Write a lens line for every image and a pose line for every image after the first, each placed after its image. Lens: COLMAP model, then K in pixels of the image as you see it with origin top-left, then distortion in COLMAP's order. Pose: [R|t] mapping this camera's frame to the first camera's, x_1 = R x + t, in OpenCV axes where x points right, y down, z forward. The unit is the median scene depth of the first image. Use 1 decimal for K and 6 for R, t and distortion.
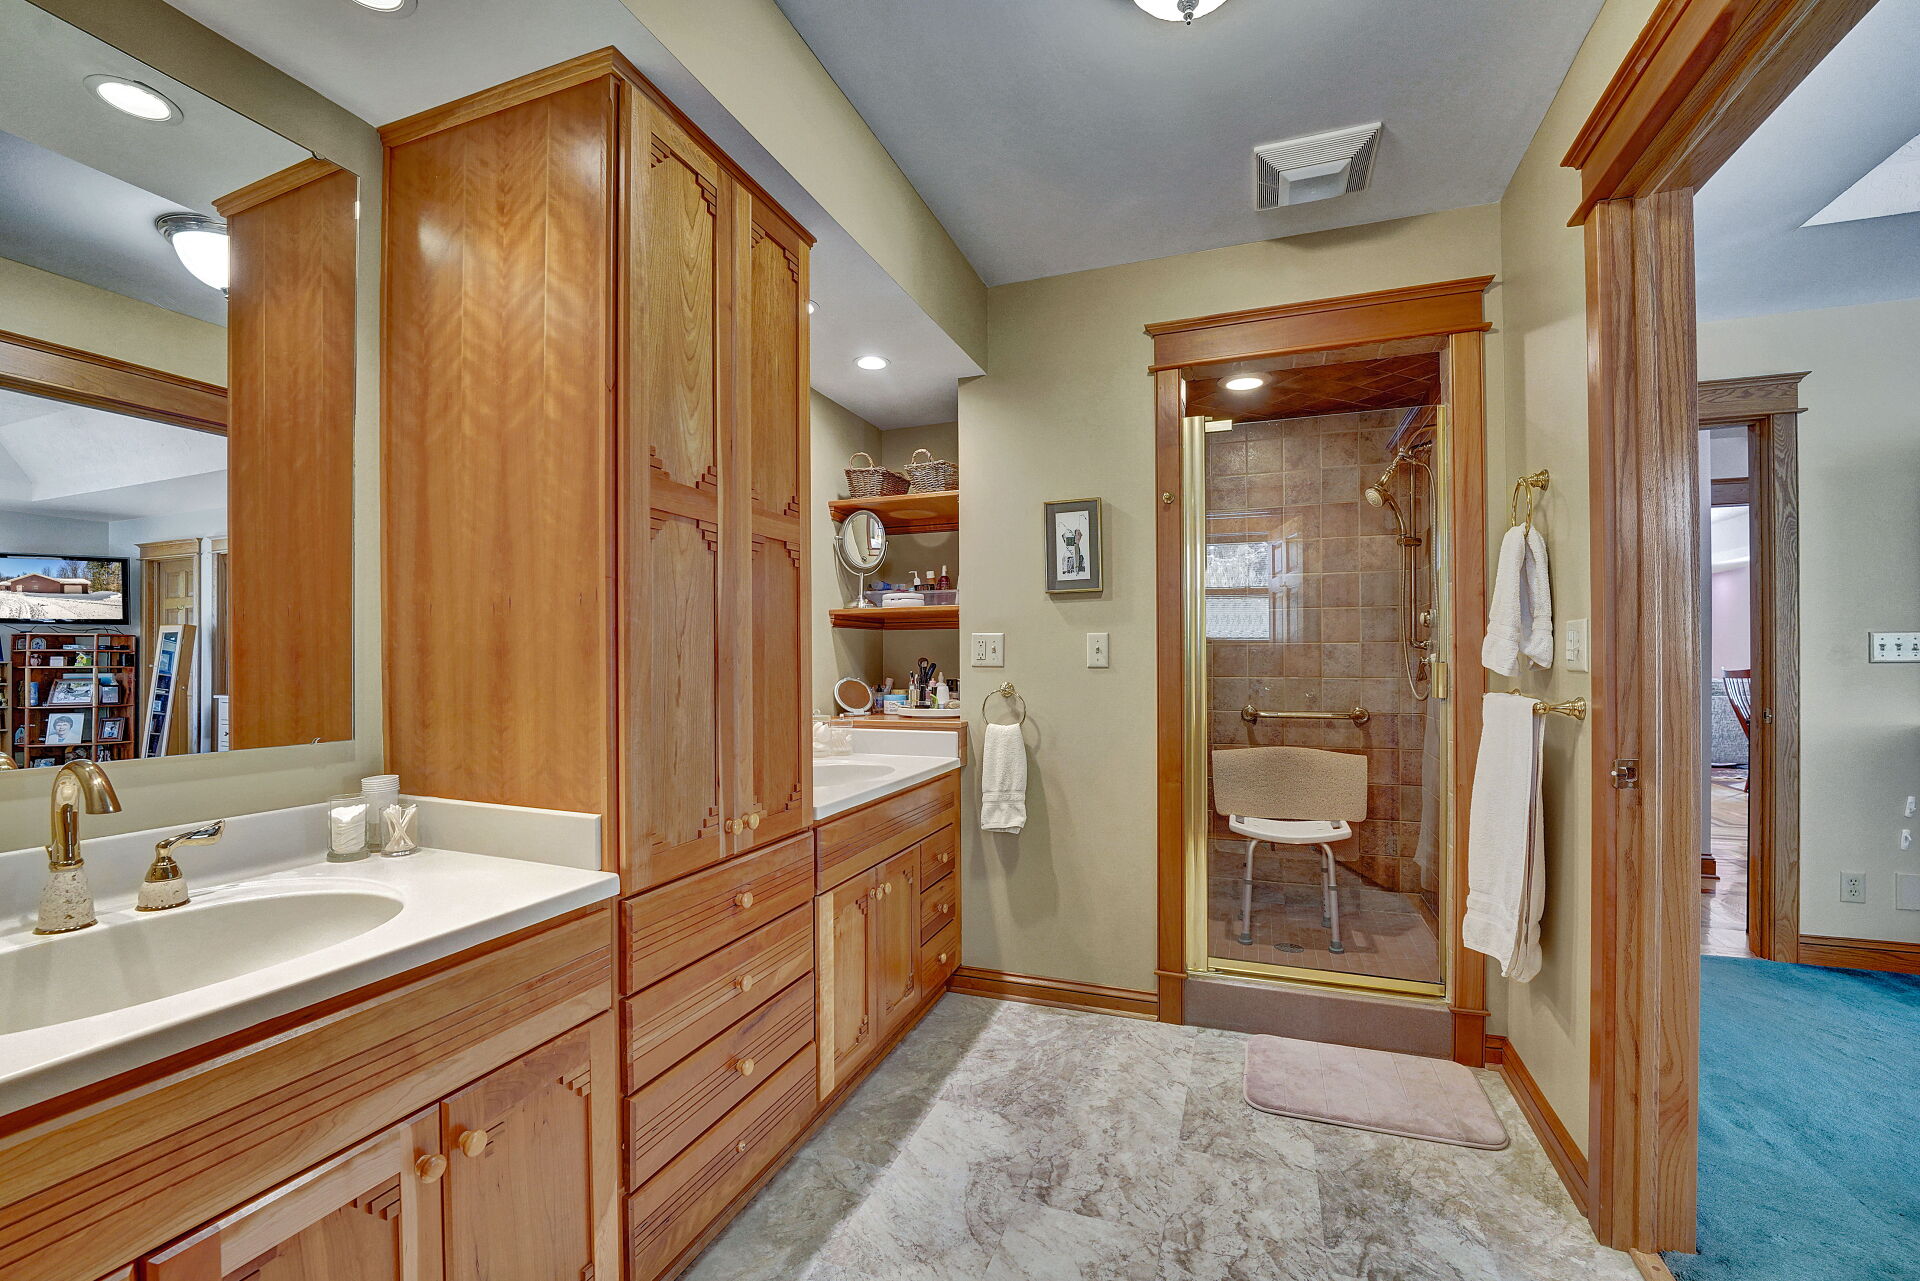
lens RADIAL K [[791.6, 0, 942.2], [0, 791.6, 653.3], [0, 0, 1]] dist [-0.028361, 0.002222]
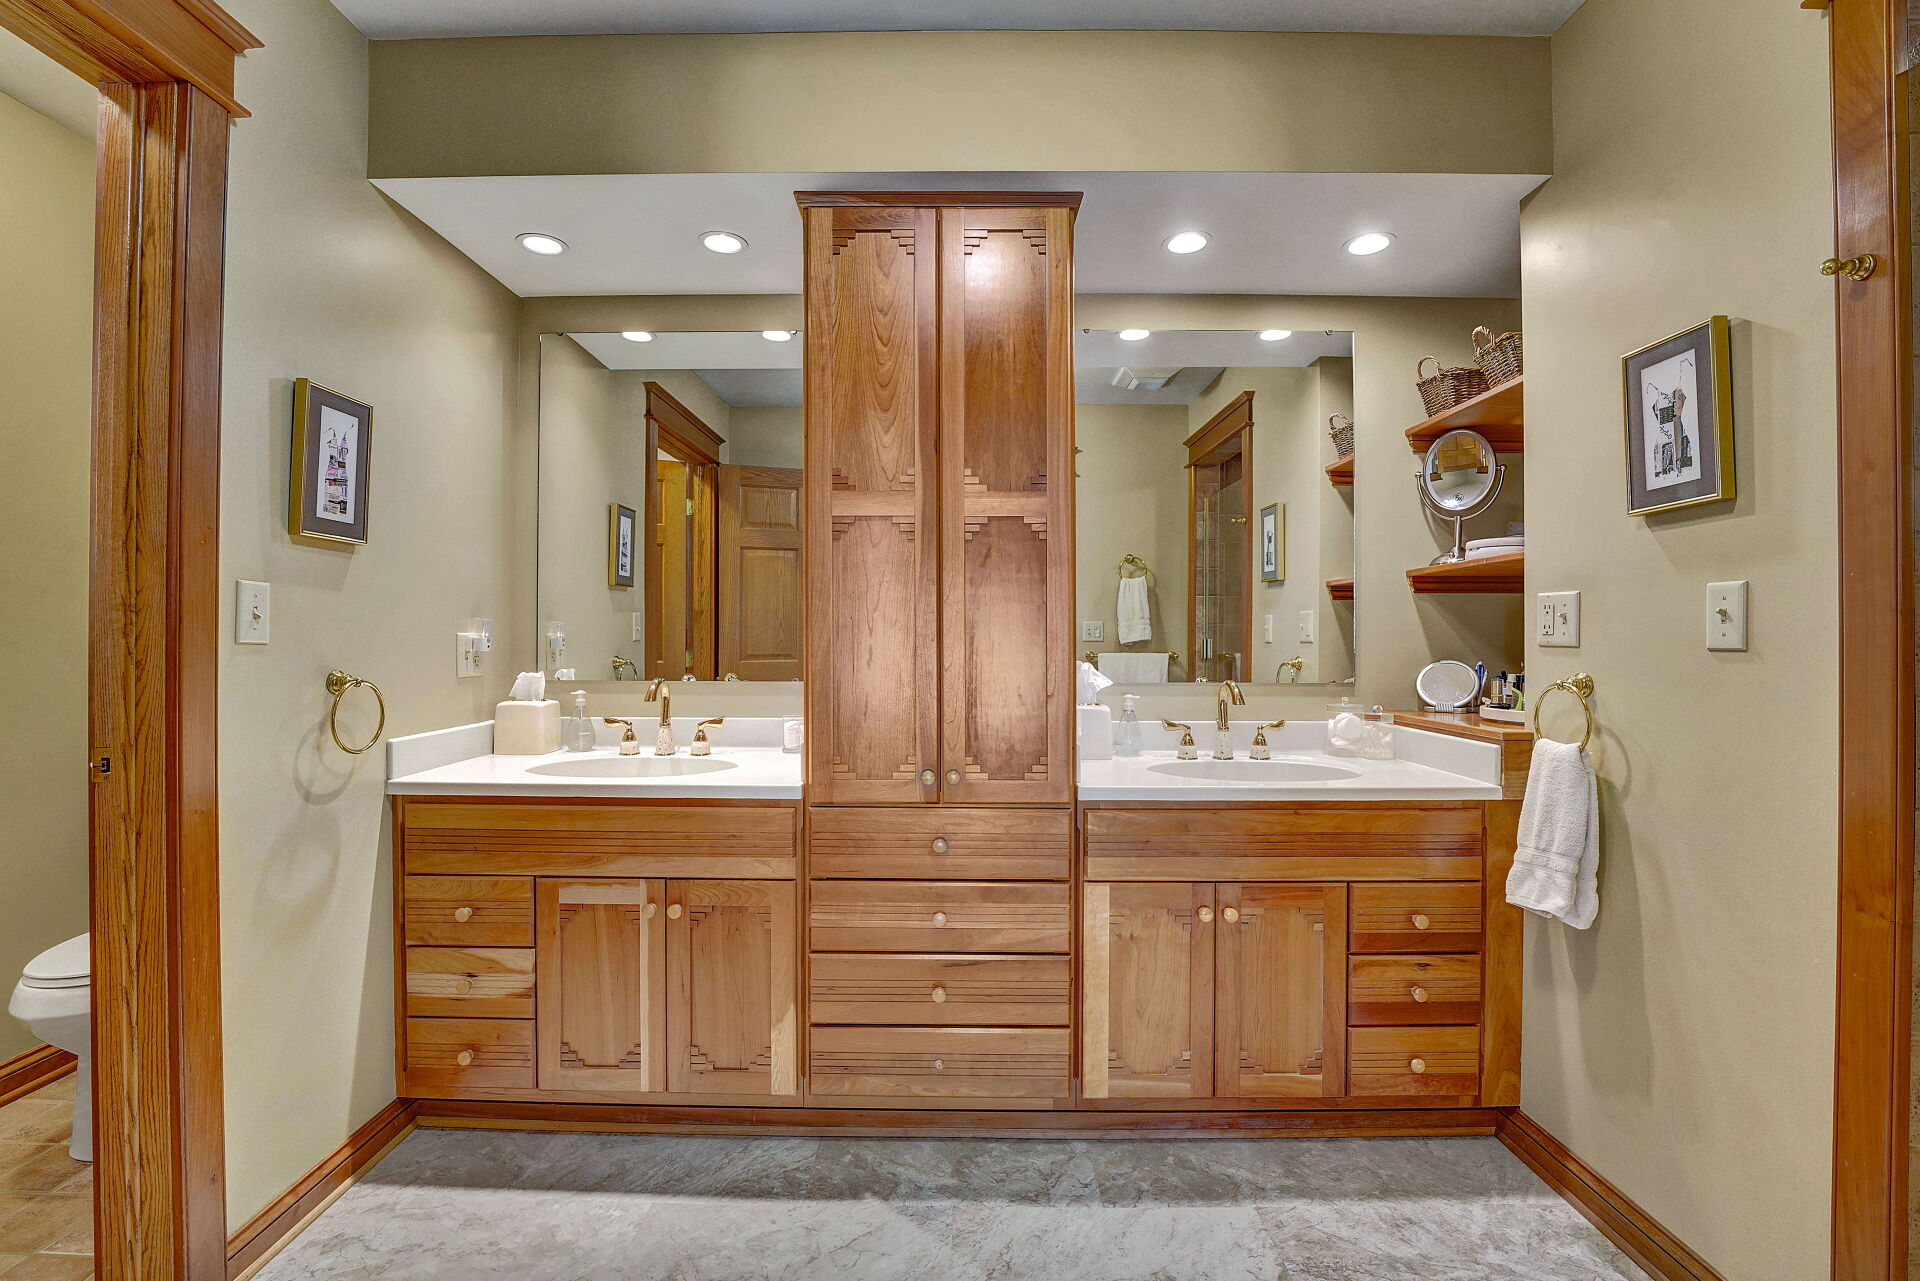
lens RADIAL K [[791.6, 0, 941.9], [0, 791.6, 630.3], [0, 0, 1]] dist [-0.028361, 0.002222]
pose [[0.363807, -0.004603, -0.931463, 0.476248], [0.002295, 0.999989, -0.004045, 0.006327], [0.931472, -0.000666, 0.363813, 0.353220]]
